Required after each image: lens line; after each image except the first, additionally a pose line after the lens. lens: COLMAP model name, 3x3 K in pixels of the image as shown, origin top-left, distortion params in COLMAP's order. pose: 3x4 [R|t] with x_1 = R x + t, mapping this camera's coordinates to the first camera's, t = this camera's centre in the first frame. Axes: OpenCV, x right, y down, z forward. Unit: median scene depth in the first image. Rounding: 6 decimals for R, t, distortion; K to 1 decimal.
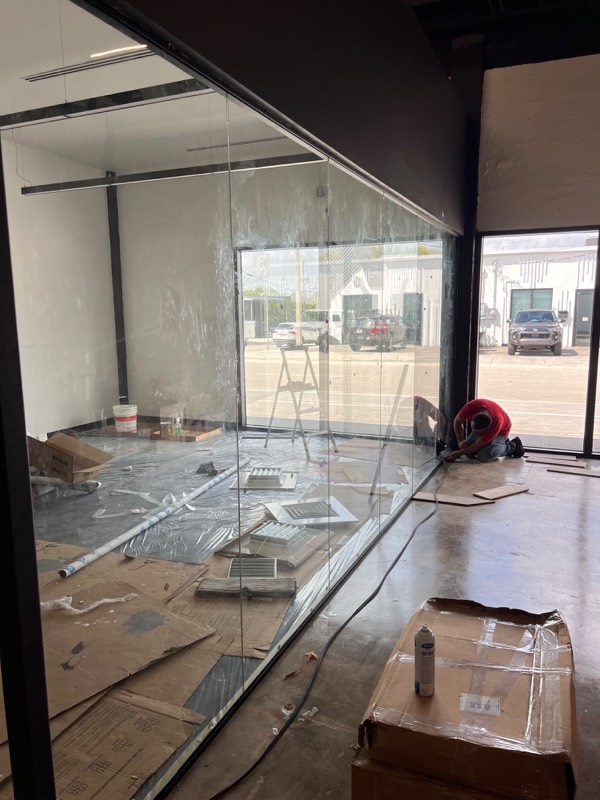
lens RADIAL K [[601.3, 0, 301.0], [0, 601.3, 400.8], [0, 0, 1]] dist [0.043098, -0.037892]
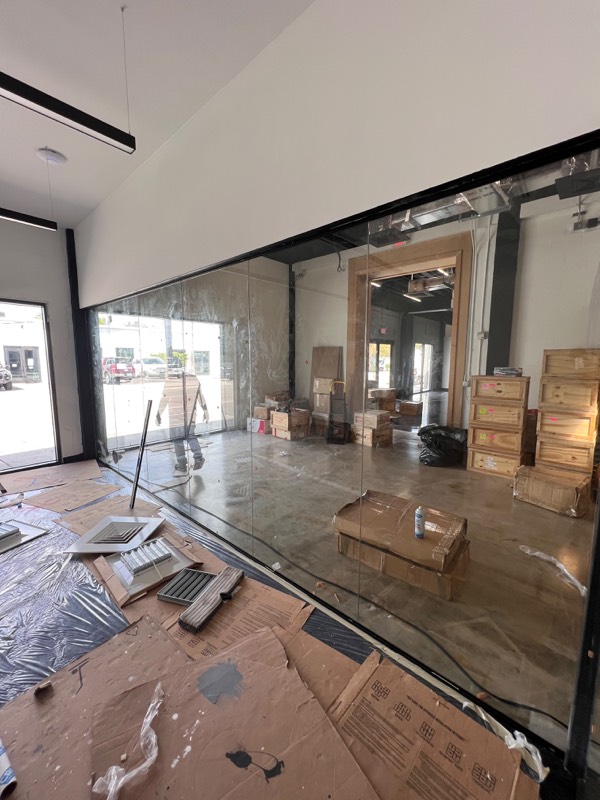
lens RADIAL K [[318.8, 0, 303.7], [0, 318.8, 398.3], [0, 0, 1]] dist [0.000227, 0.000286]
pose [[0.303517, -0.108906, 0.946582, -0.665252], [0.135045, 0.988335, 0.070408, -0.106183], [-0.943207, 0.106461, 0.314684, 0.673751]]
